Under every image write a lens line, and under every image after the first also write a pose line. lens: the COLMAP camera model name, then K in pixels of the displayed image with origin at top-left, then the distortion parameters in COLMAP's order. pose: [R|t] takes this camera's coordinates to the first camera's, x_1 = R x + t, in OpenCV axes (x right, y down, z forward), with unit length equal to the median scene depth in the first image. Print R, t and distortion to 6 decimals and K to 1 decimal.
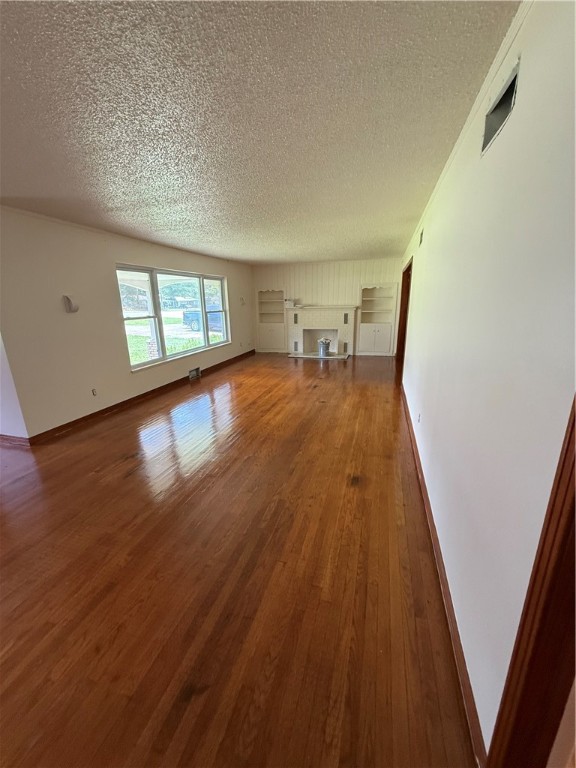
lens RADIAL K [[308.1, 0, 291.1], [0, 308.1, 386.3], [0, 0, 1]] dist [-0.000534, -0.000014]
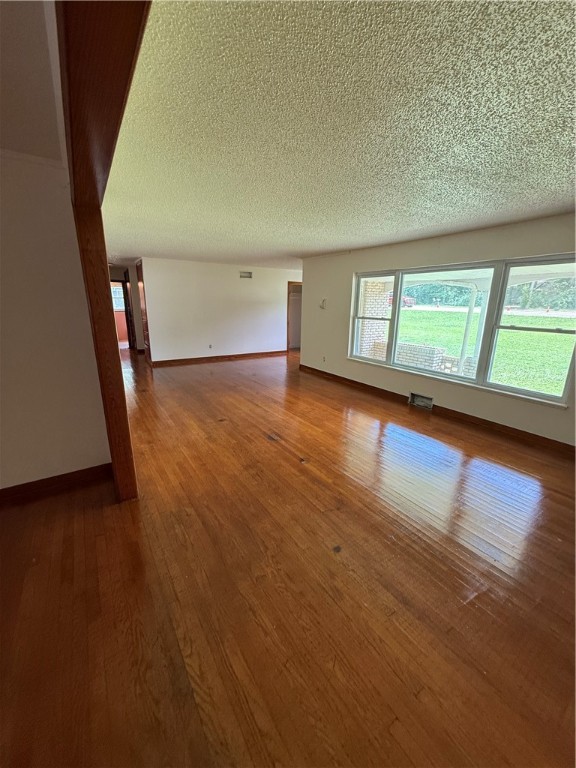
lens RADIAL K [[308.1, 0, 291.2], [0, 308.1, 381.4], [0, 0, 1]] dist [-0.000534, -0.000014]
pose [[-0.647082, 0.204978, -0.734349, 0.577024], [-0.204126, 0.881441, 0.425904, -0.447203], [0.734587, 0.425495, -0.528523, 1.501823]]
